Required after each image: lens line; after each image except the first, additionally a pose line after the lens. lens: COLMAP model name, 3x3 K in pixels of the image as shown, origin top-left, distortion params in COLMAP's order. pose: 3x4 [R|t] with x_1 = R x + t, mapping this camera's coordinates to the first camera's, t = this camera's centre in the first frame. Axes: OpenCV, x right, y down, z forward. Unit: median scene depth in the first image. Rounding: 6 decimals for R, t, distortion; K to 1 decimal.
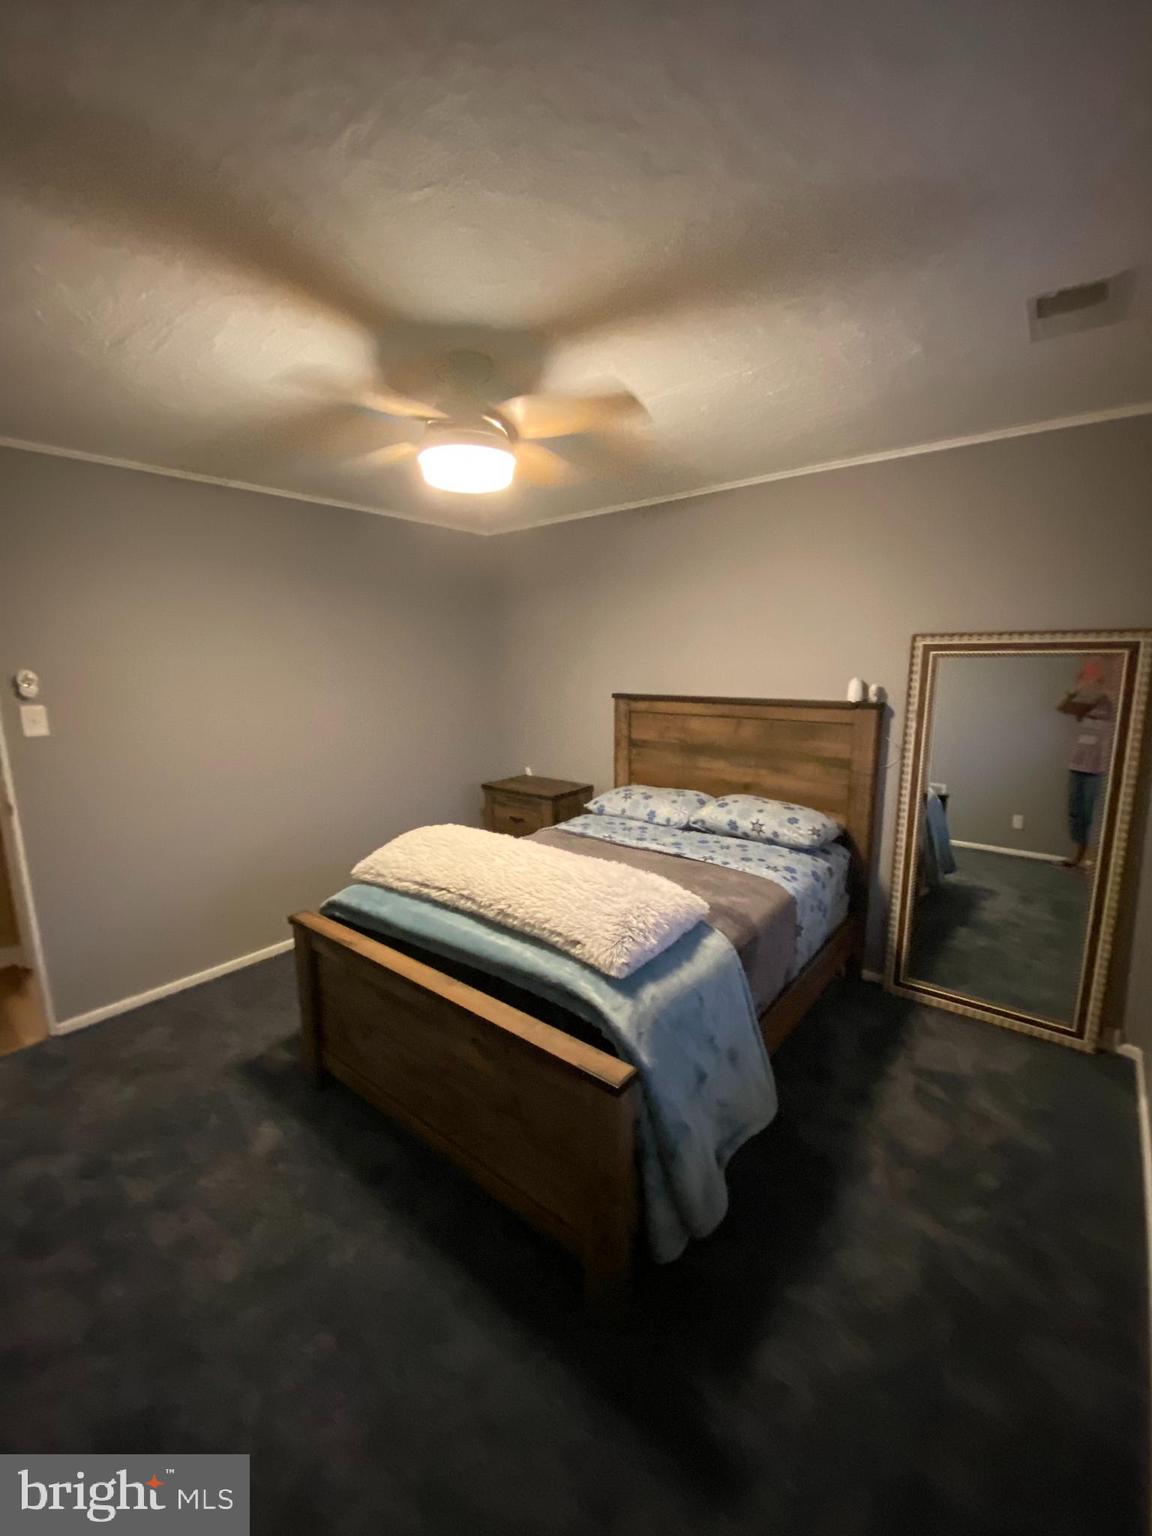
lens RADIAL K [[618.6, 0, 579.1], [0, 618.6, 765.3], [0, 0, 1]] dist [0.021113, -0.022803]
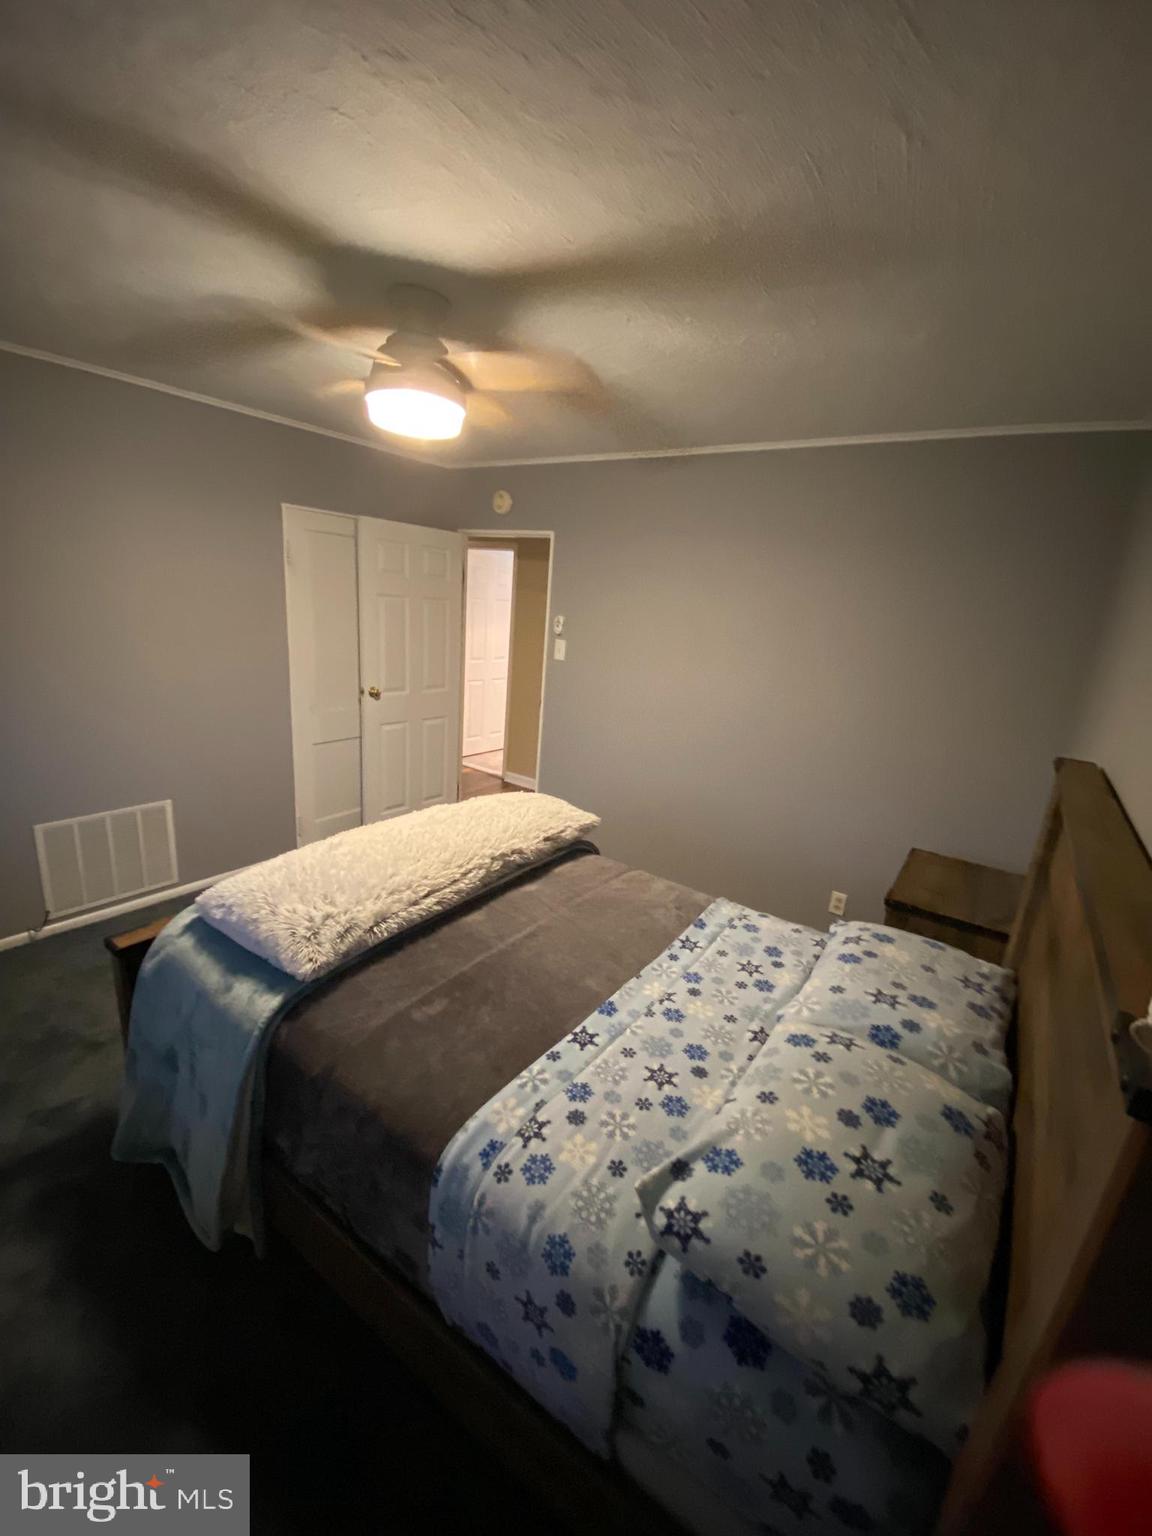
lens RADIAL K [[618.6, 0, 579.1], [0, 618.6, 765.3], [0, 0, 1]] dist [0.021113, -0.022803]
pose [[0.084014, 0.284311, -0.955044, 0.641447], [-0.249012, 0.934014, 0.256145, -0.203872], [0.964850, 0.216297, 0.149267, 0.848154]]
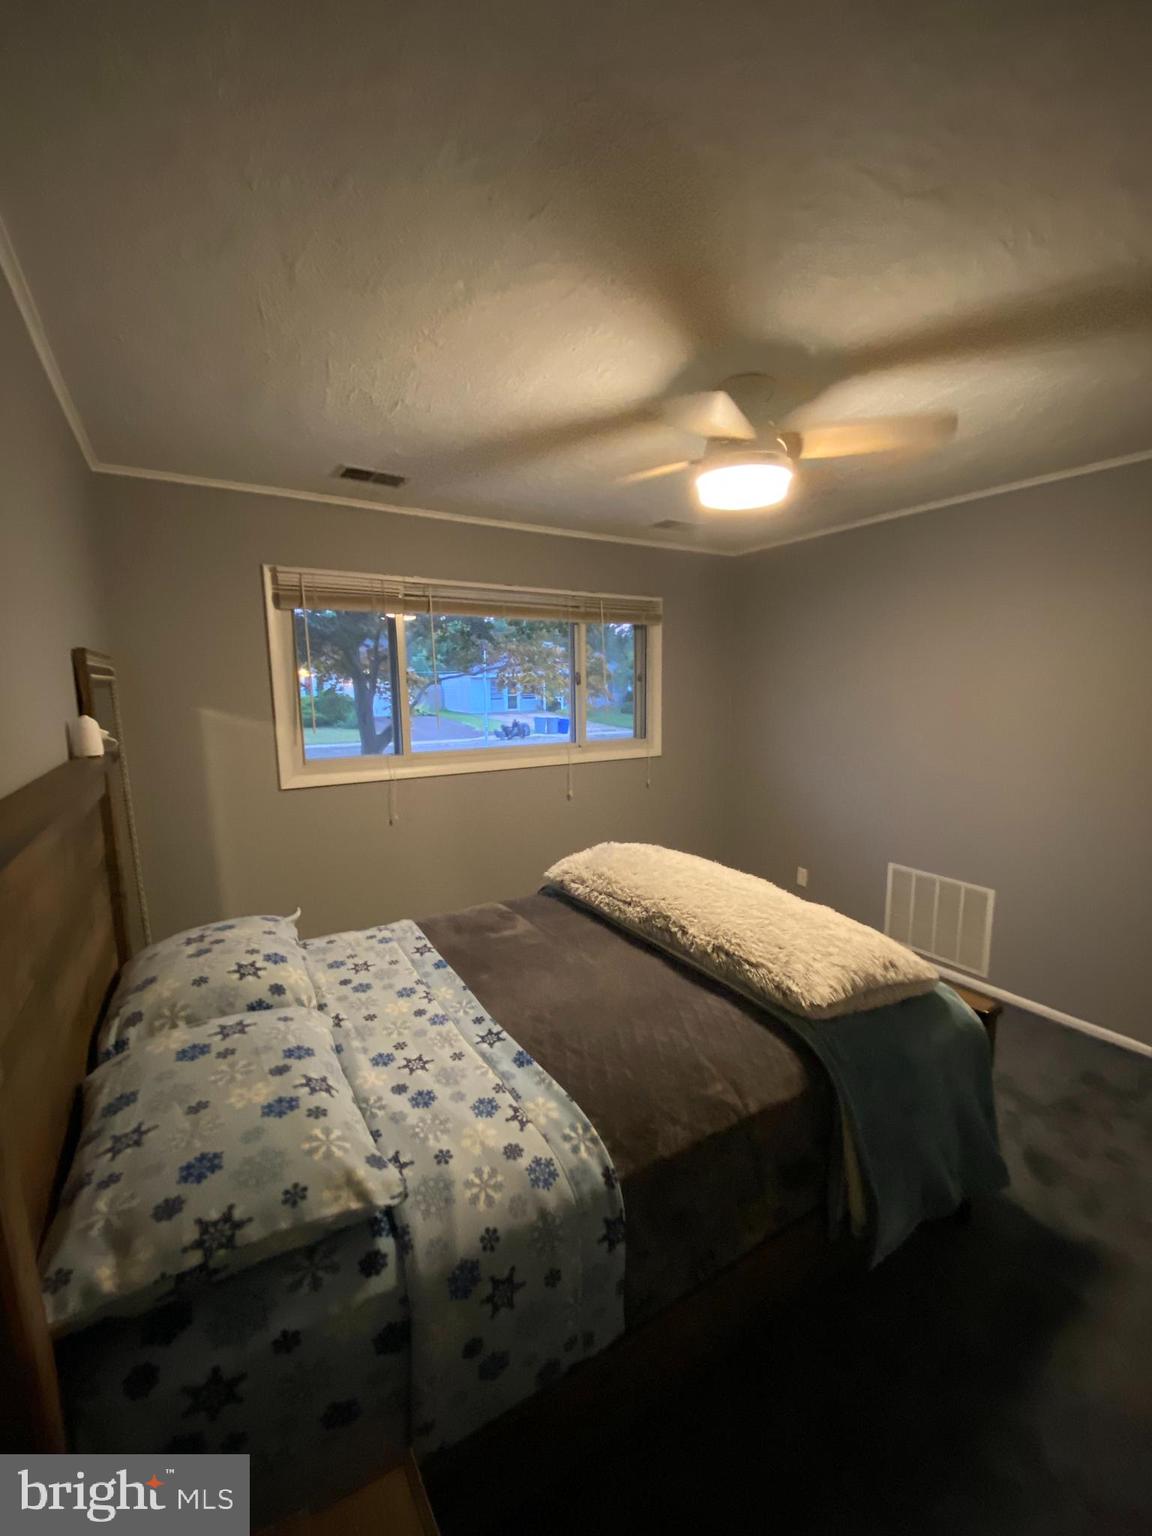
lens RADIAL K [[635.8, 0, 576.1], [0, 635.8, 766.9], [0, 0, 1]] dist [0.014186, -0.014267]
pose [[-0.943963, -0.031071, 0.328585, -0.203081], [0.071793, 0.952391, 0.296307, -0.265509], [-0.322148, 0.303293, -0.896791, 1.526689]]
